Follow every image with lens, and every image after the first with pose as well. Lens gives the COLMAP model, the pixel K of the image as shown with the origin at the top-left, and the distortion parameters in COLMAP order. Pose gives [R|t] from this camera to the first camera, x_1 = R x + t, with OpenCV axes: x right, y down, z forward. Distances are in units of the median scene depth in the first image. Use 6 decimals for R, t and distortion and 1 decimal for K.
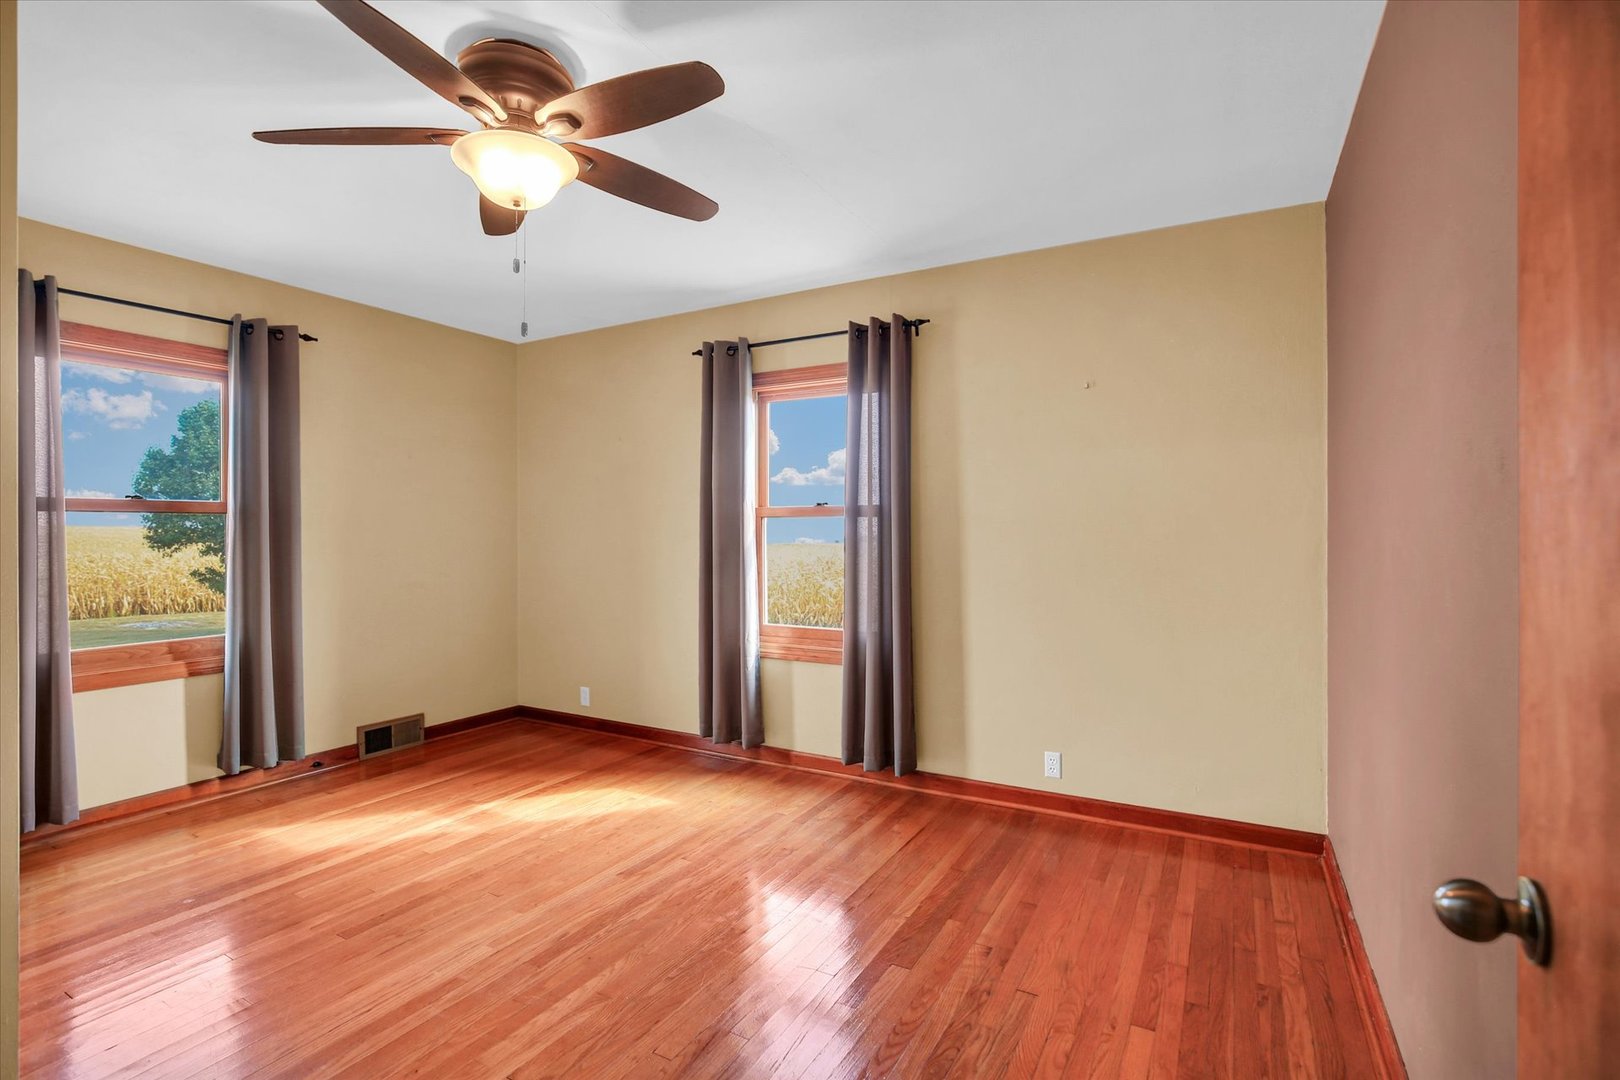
lens RADIAL K [[762.3, 0, 810.9], [0, 762.3, 537.5], [0, 0, 1]] dist [-0.001376, -0.000181]
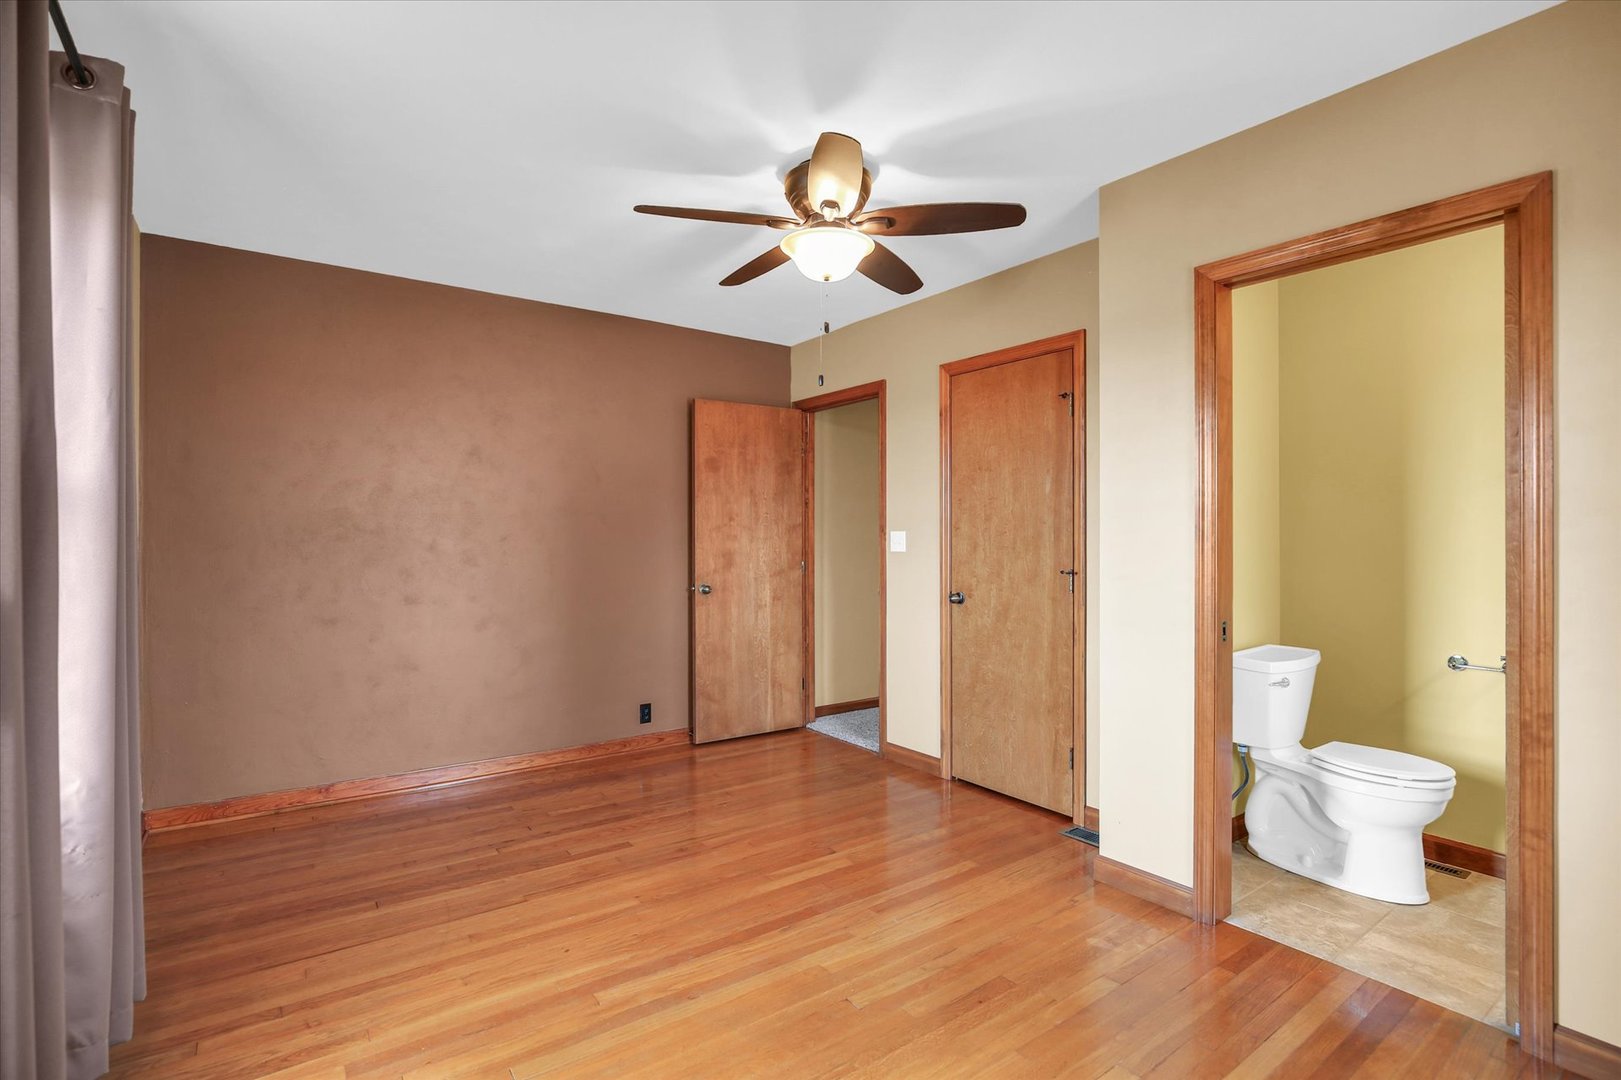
lens RADIAL K [[762.7, 0, 808.9], [0, 762.7, 541.9], [0, 0, 1]] dist [-0.001376, -0.000181]
pose [[-0.914182, 0.006039, 0.405260, -0.747941], [0.008543, 0.999954, 0.004372, 0.002295], [-0.405215, 0.007459, -0.914191, 1.860508]]
